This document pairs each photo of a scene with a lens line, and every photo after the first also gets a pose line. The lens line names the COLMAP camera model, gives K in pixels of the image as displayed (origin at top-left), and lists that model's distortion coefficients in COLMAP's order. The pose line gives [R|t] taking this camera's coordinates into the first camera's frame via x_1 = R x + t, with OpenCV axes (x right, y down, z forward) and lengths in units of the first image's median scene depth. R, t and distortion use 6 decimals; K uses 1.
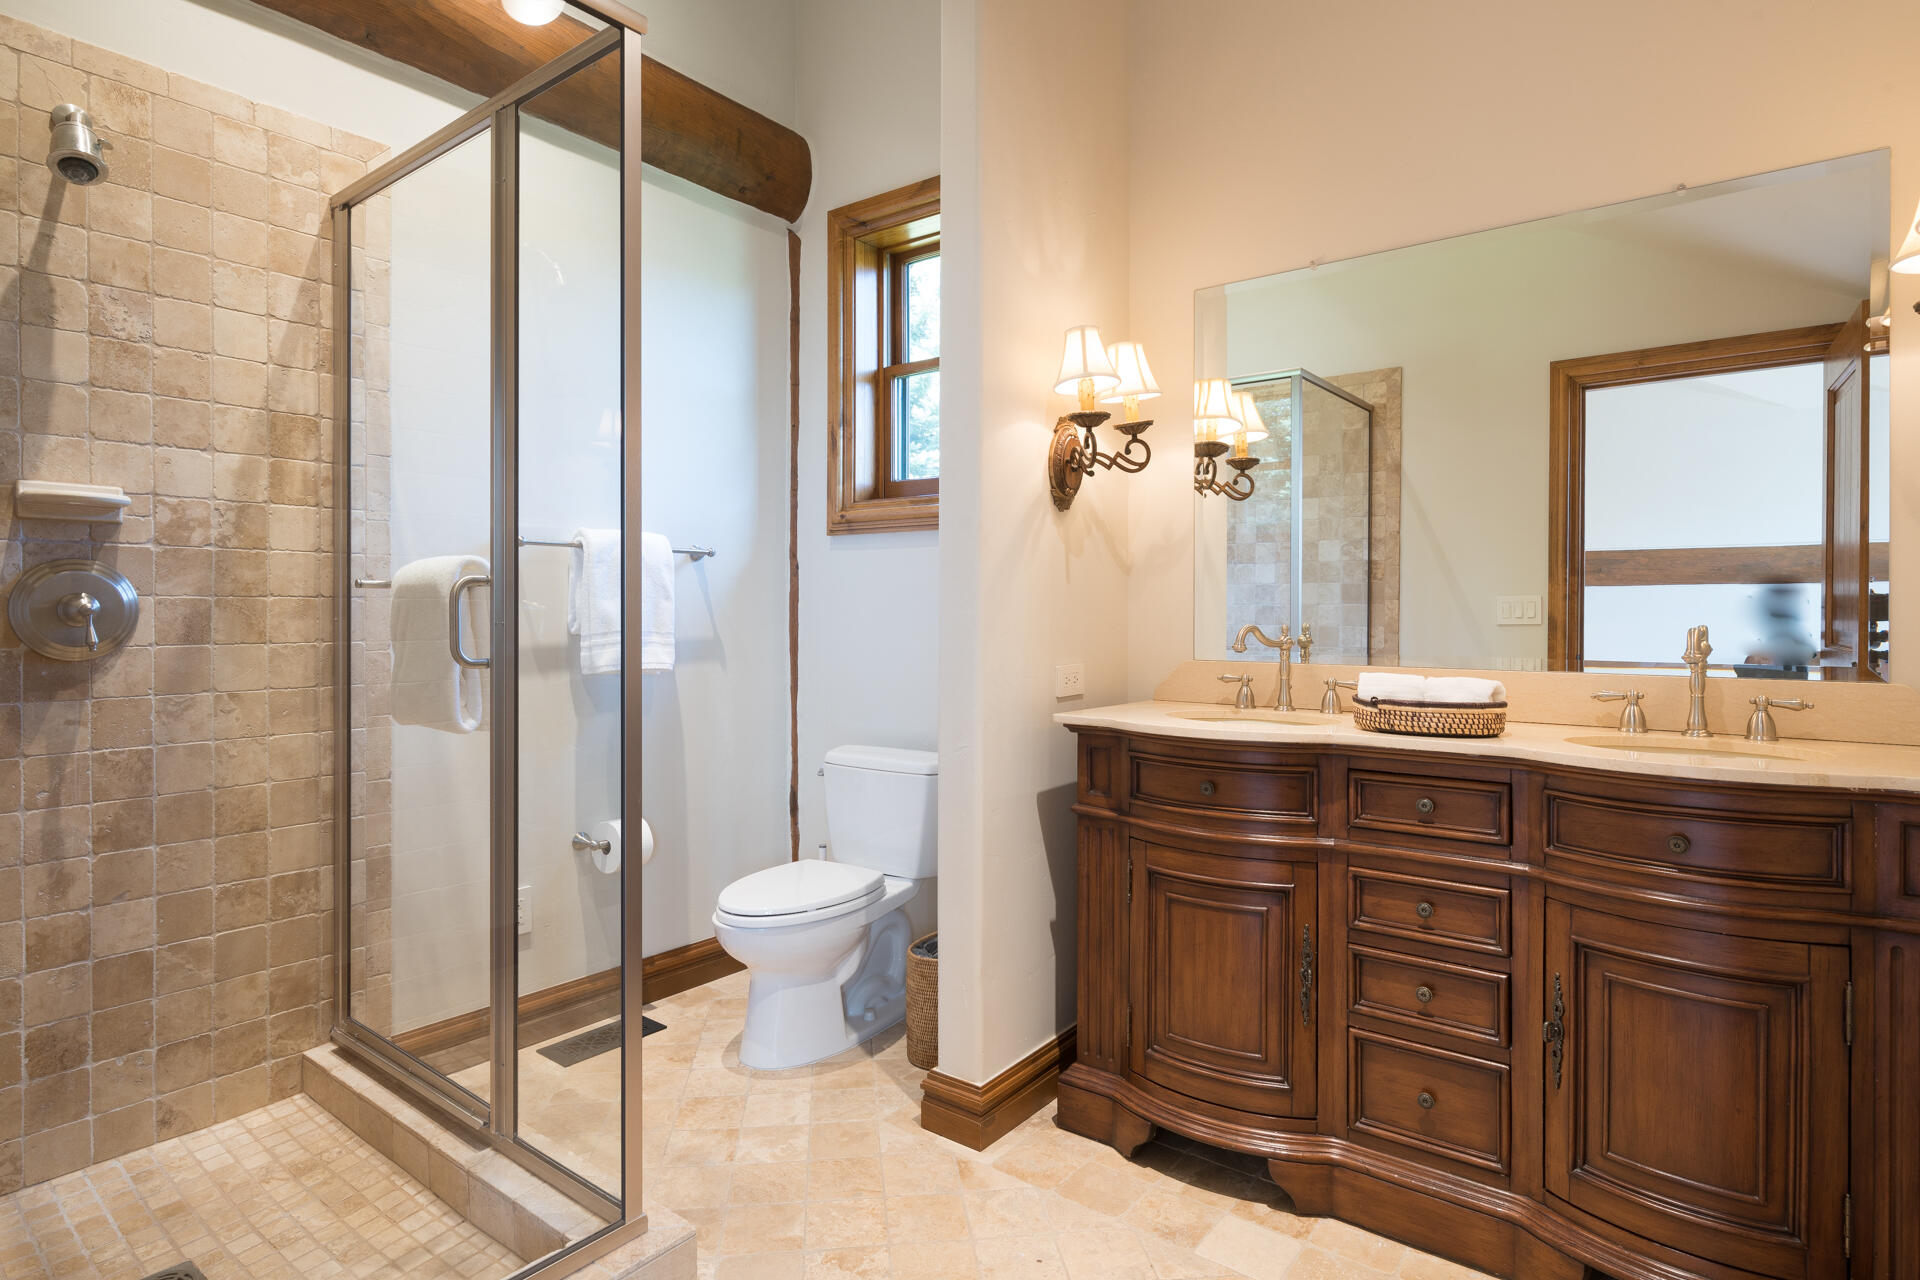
lens RADIAL K [[1015.9, 0, 955.6], [0, 1015.9, 632.9], [0, 0, 1]] dist [-0.002853, 0.000293]
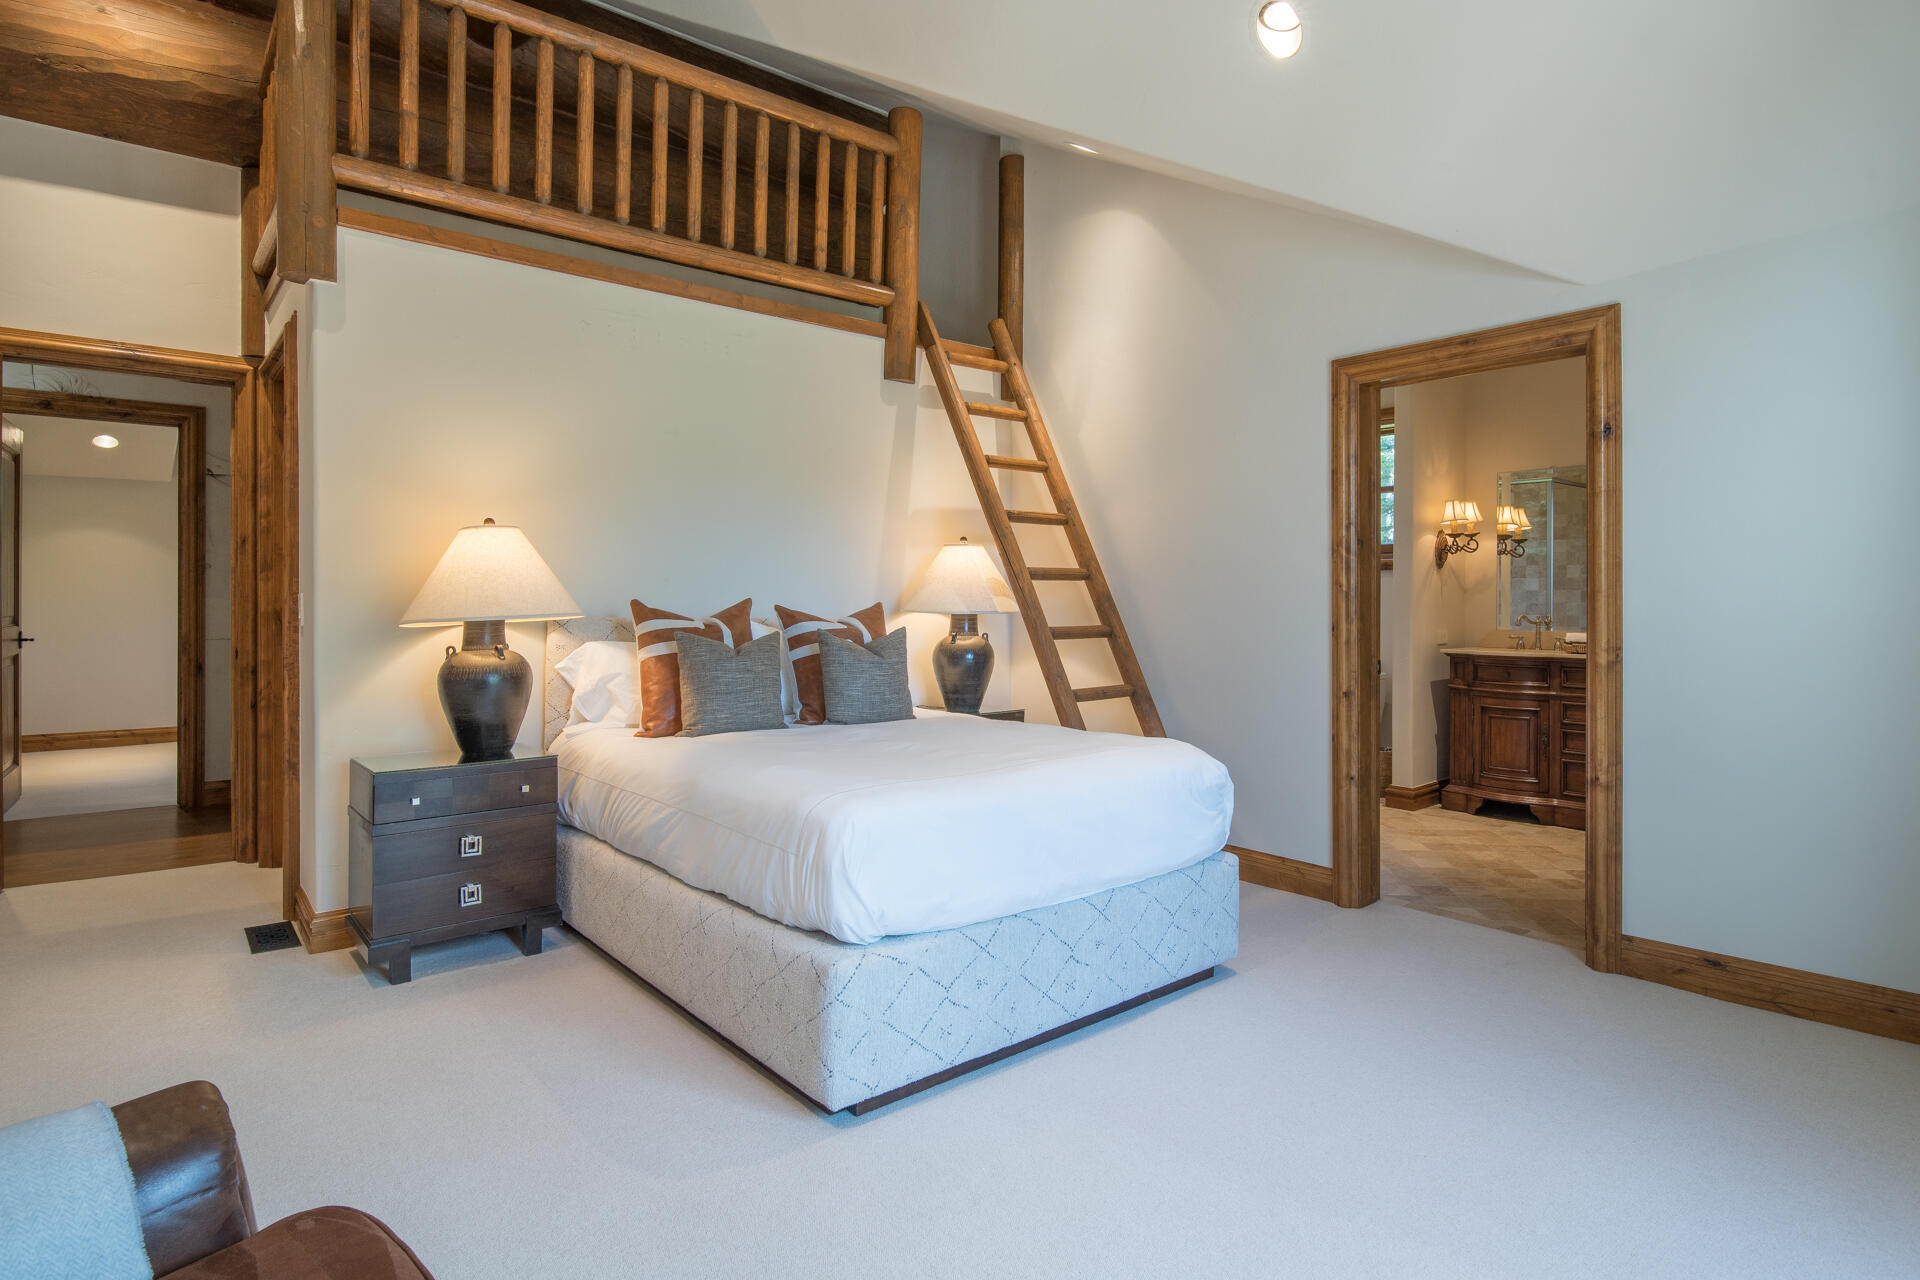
lens RADIAL K [[994.6, 0, 983.0], [0, 994.6, 603.3], [0, 0, 1]] dist [0.001654, -0.000204]
pose [[0.977146, 0.003969, -0.212534, -0.510238], [-0.005963, 0.999944, -0.008741, -0.008123], [0.212487, 0.009809, 0.977115, -1.750682]]
